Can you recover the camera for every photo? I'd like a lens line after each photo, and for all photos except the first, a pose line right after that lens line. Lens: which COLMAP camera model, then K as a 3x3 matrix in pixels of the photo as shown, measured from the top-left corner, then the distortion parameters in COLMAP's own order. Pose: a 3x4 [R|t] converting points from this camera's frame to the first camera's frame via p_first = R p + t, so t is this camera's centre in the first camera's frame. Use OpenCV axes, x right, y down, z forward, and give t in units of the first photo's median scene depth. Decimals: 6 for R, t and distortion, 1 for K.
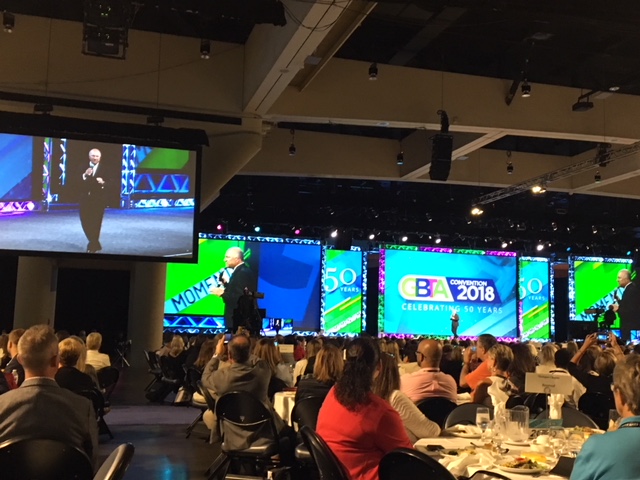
lens RADIAL K [[779.4, 0, 319.2], [0, 779.4, 239.5], [0, 0, 1]] dist [0.040799, 0.000000]
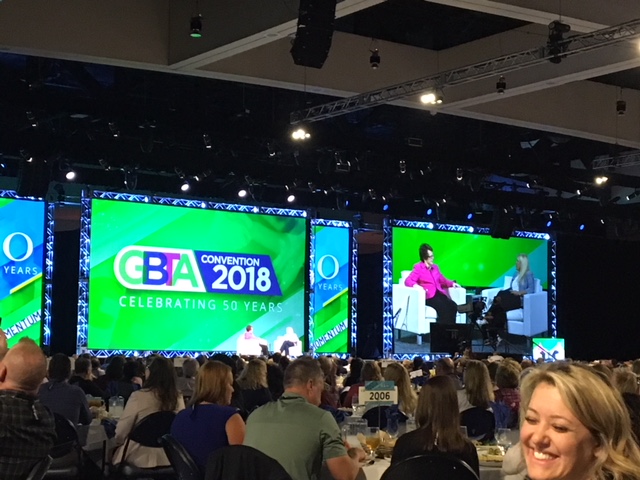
lens RADIAL K [[1253.4, 0, 320.4], [0, 1253.4, 239.9], [0, 0, 1]] dist [0.060776, 0.000000]
pose [[0.940470, 0.017251, 0.339439, -0.064573], [-0.030149, 0.999008, 0.032762, 0.007211], [-0.338537, -0.041046, 0.940057, 0.095380]]
